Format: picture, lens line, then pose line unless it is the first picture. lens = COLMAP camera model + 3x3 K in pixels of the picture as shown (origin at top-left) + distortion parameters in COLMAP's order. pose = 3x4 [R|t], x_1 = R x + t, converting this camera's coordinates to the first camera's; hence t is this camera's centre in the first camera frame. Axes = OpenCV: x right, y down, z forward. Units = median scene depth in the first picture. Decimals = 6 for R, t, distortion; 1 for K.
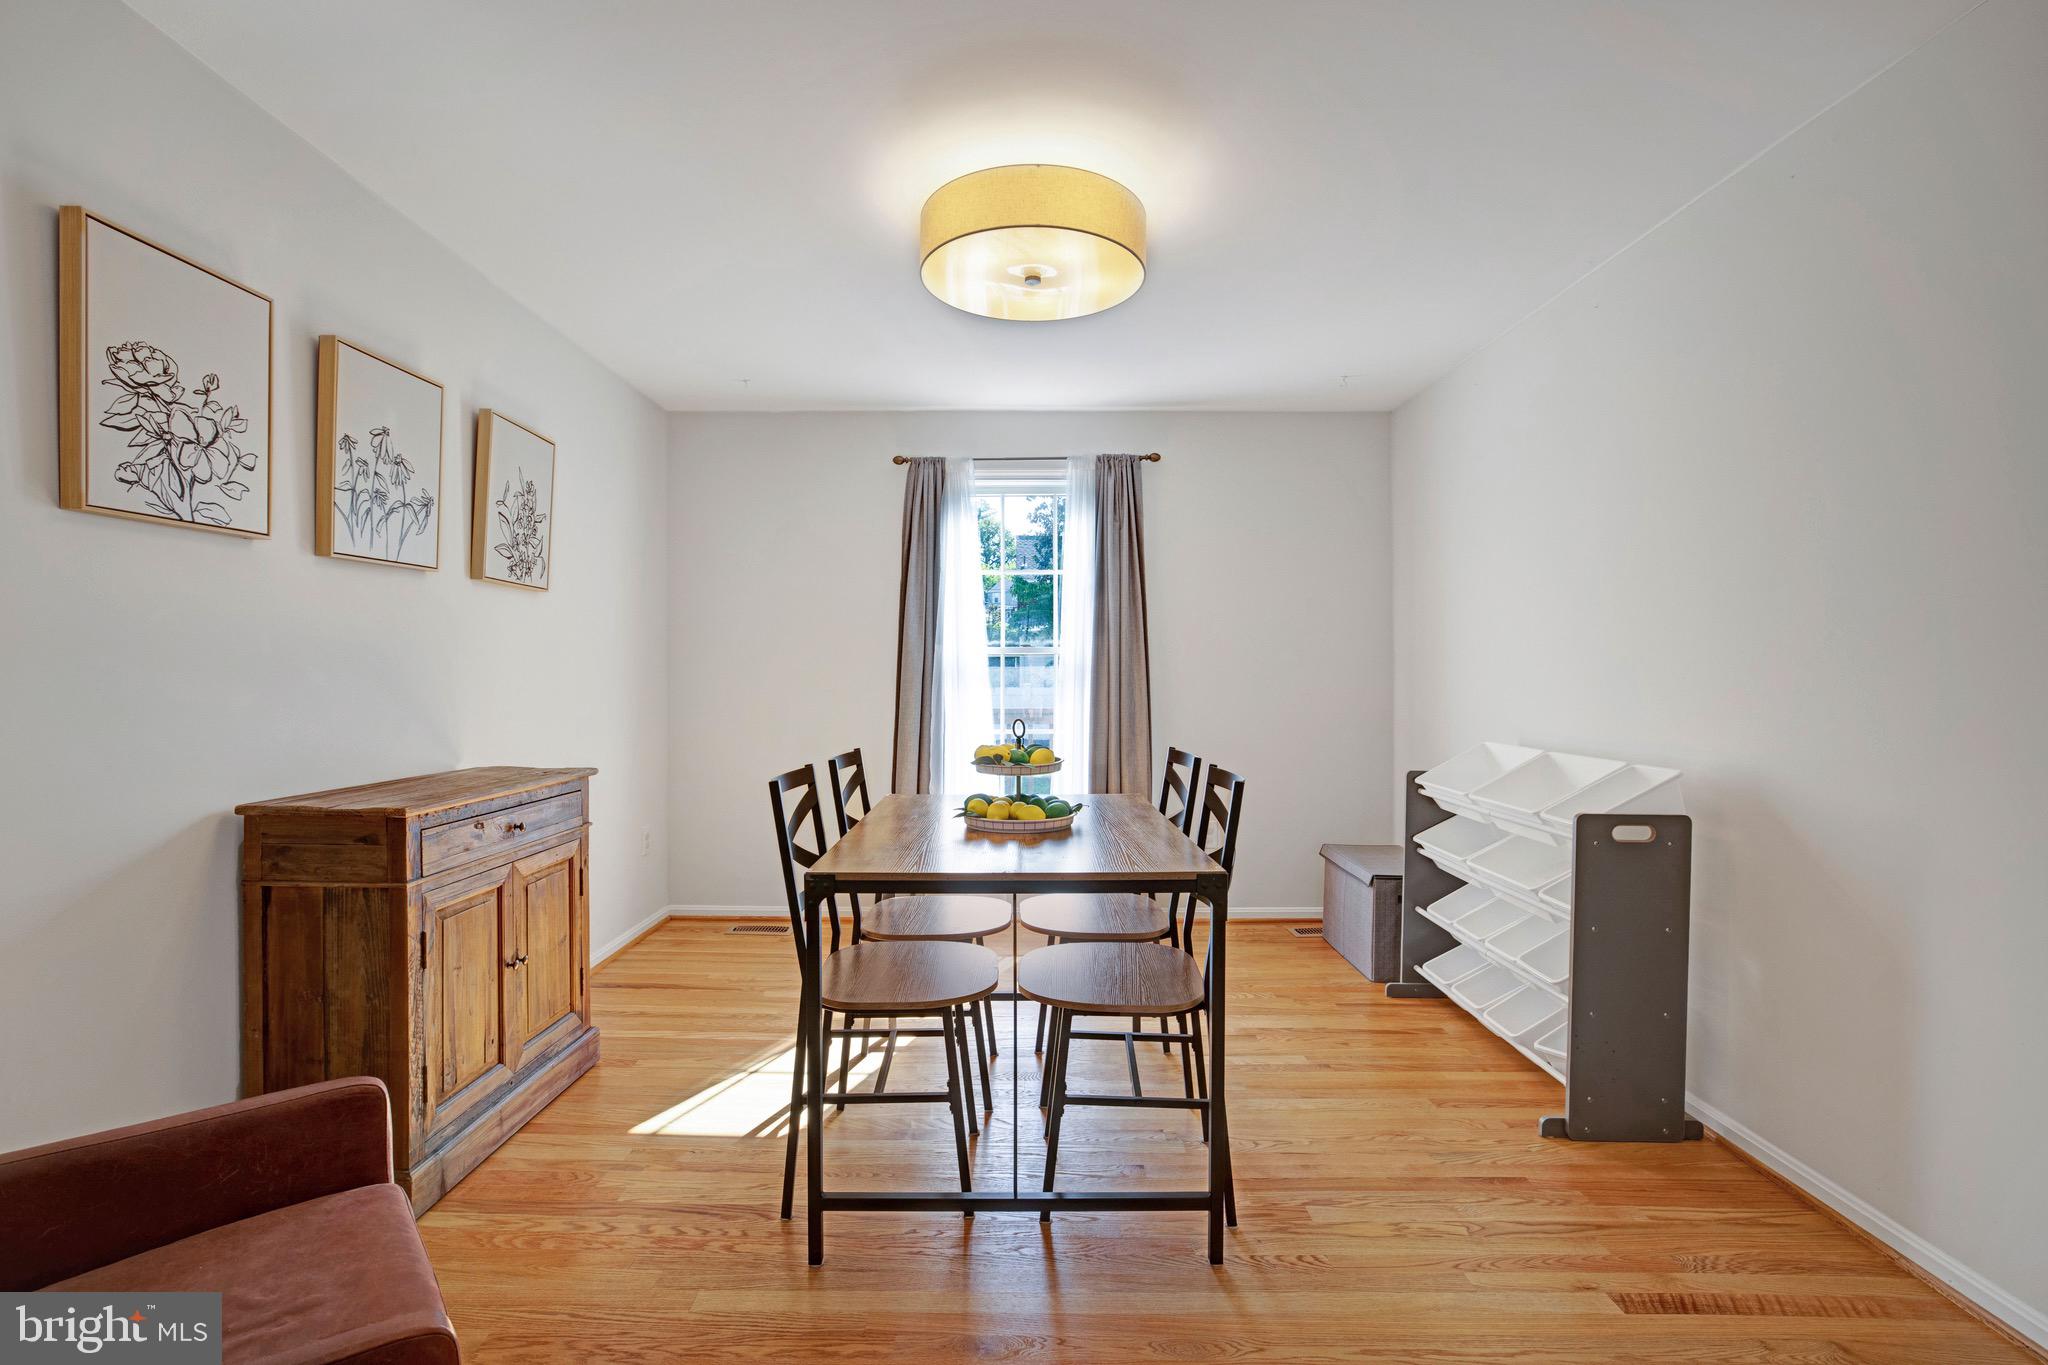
lens RADIAL K [[963.2, 0, 1011.2], [0, 963.2, 684.7], [0, 0, 1]] dist [-0.050597, 0.028536]
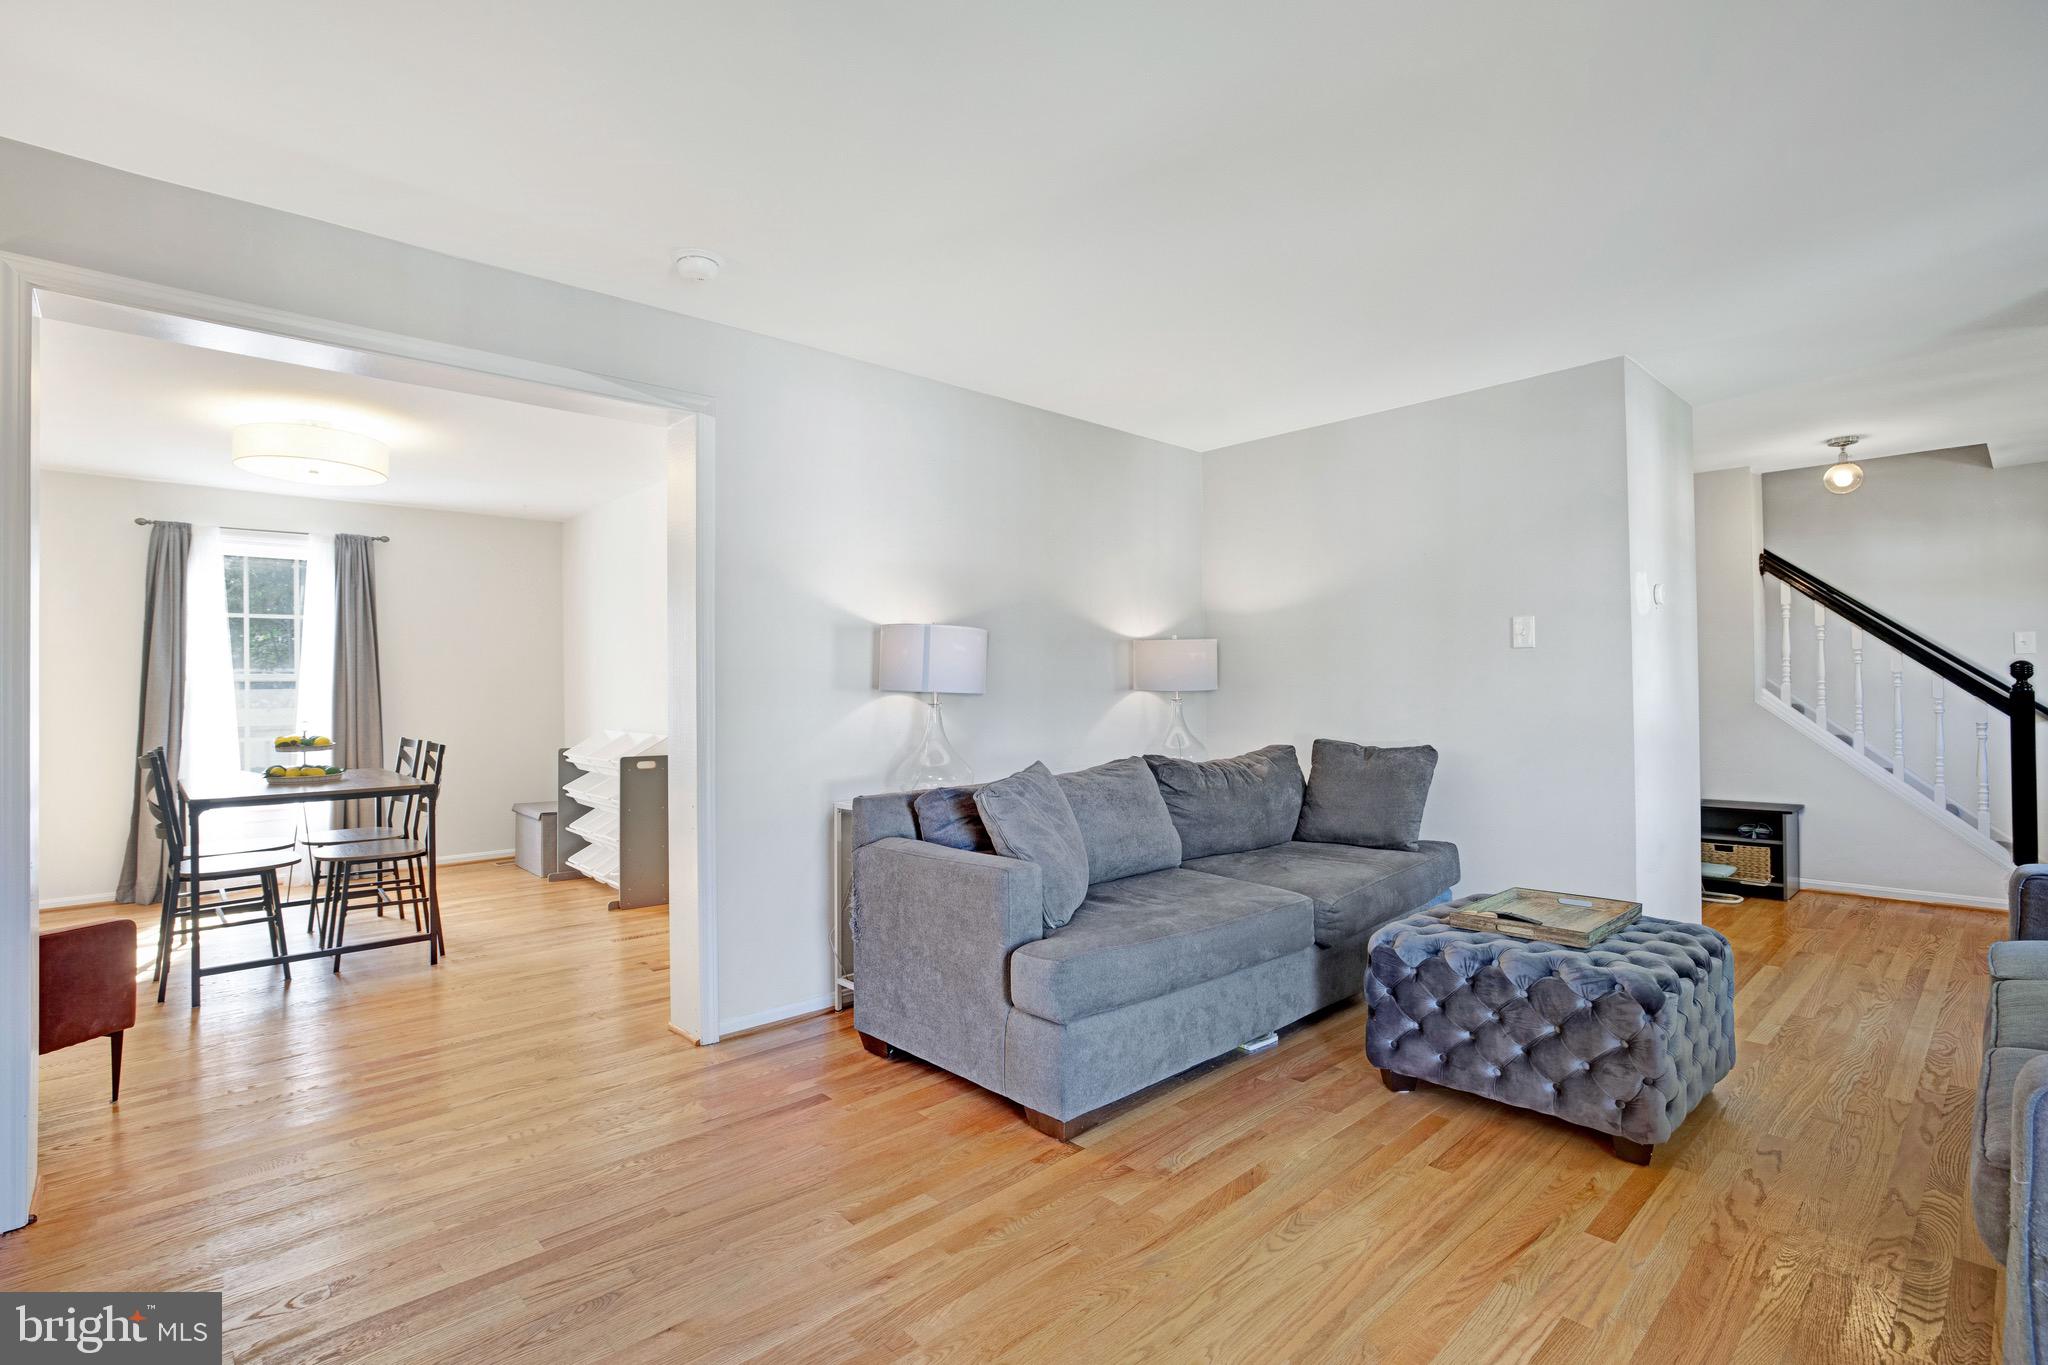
lens RADIAL K [[963.2, 0, 1011.2], [0, 963.2, 684.7], [0, 0, 1]] dist [-0.050597, 0.028536]
pose [[0.733042, -0.004613, 0.680168, -0.227575], [0.015519, 0.999830, -0.009945, 0.006901], [-0.680007, 0.017845, 0.732989, -1.190994]]
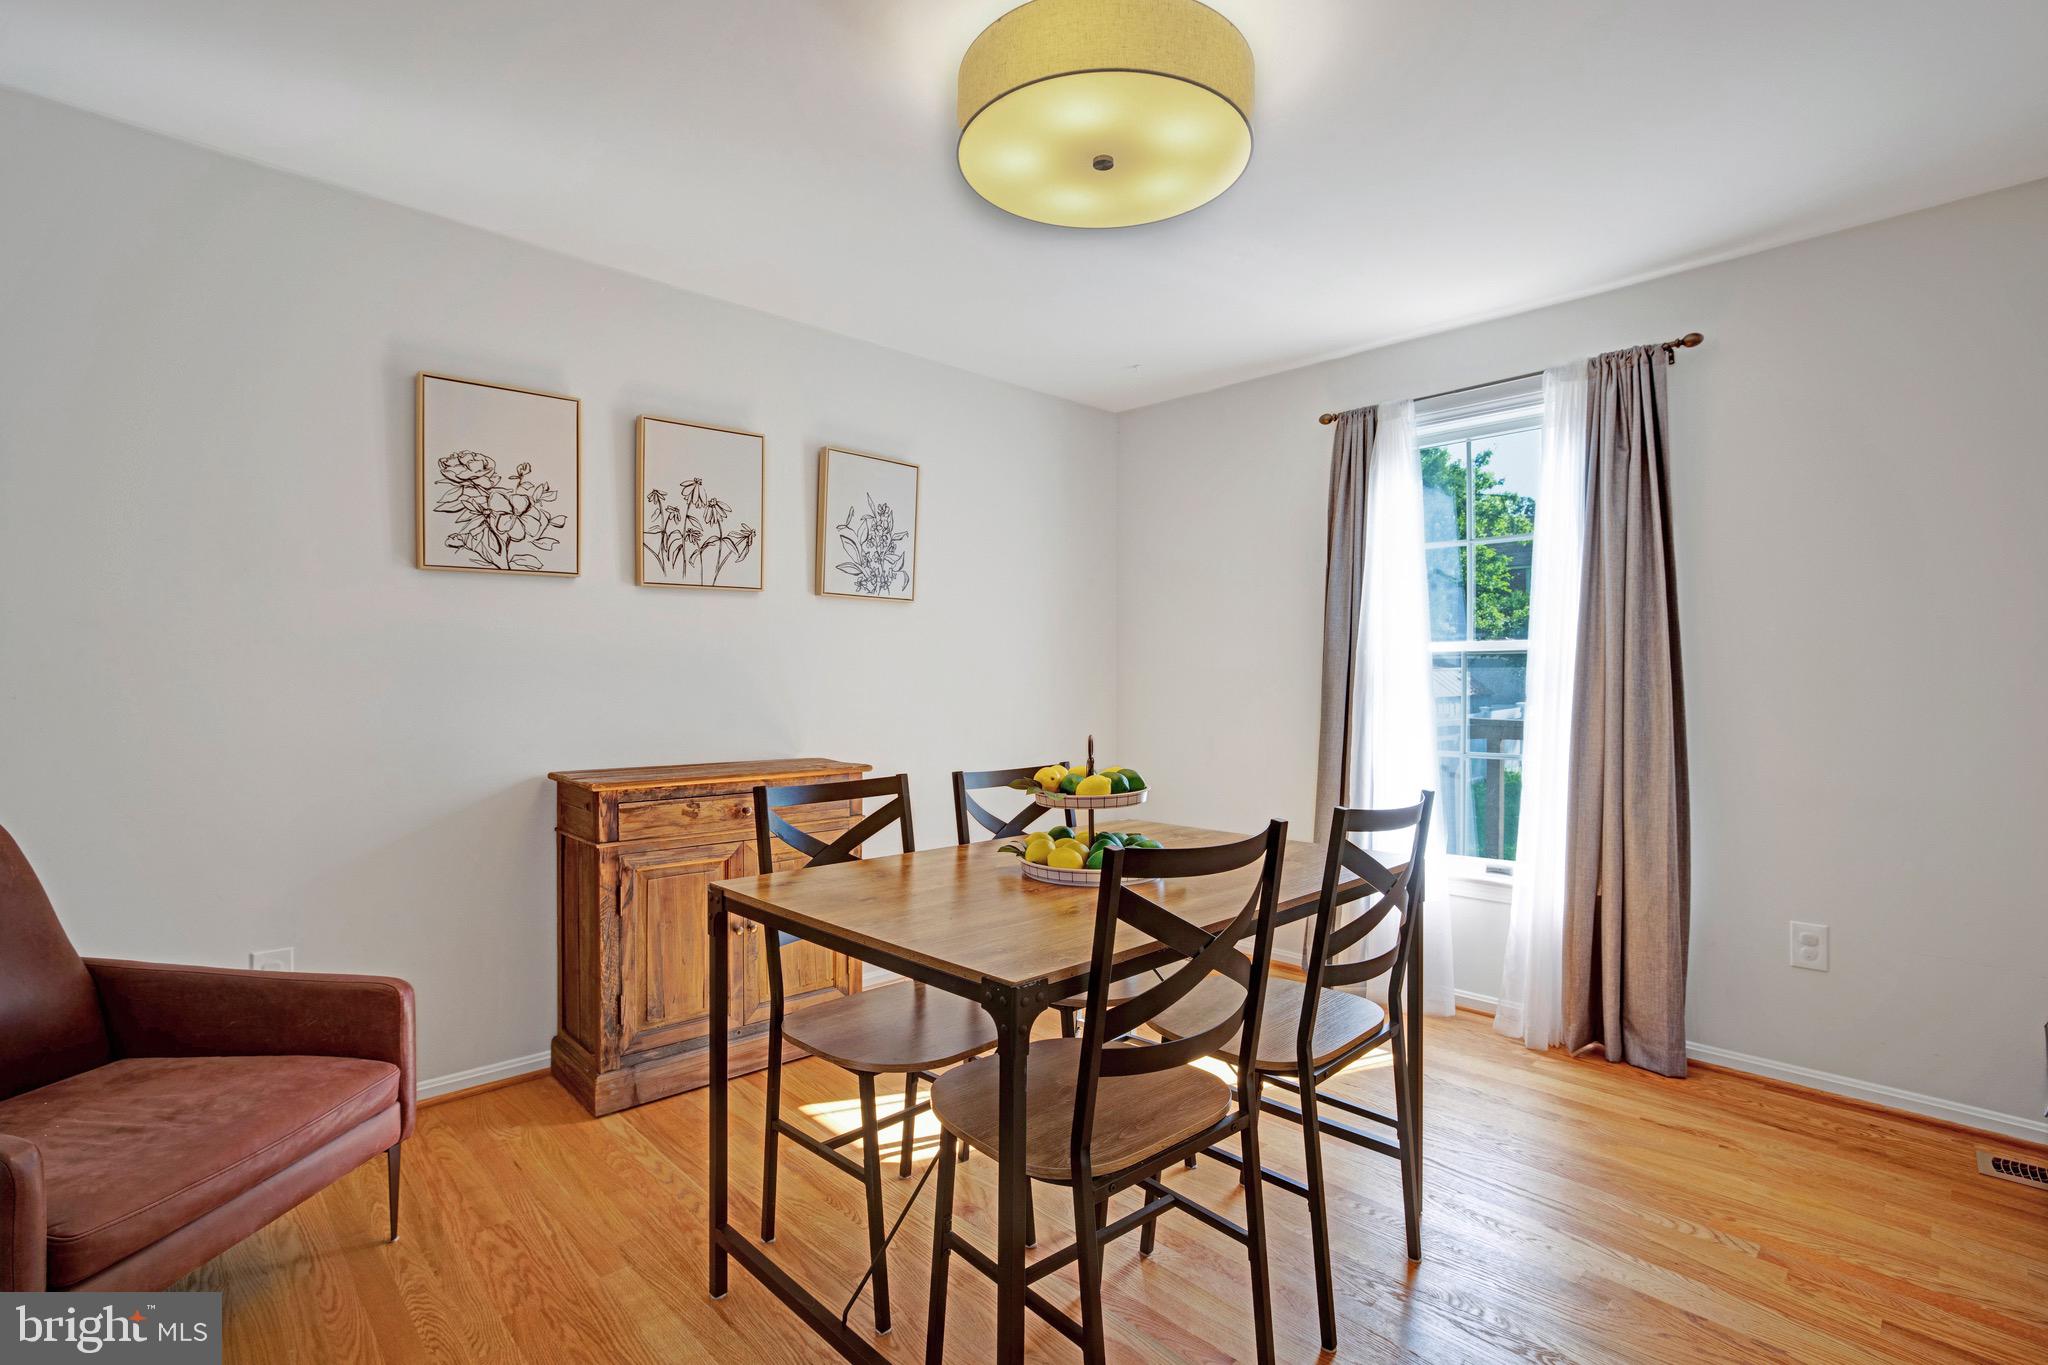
lens RADIAL K [[963.2, 0, 1011.2], [0, 963.2, 684.7], [0, 0, 1]] dist [-0.050597, 0.028536]
pose [[0.690390, 0.005314, -0.723418, 0.549591], [-0.008768, 0.999961, -0.001023, -0.003563], [0.723384, 0.007049, 0.690410, 0.445366]]
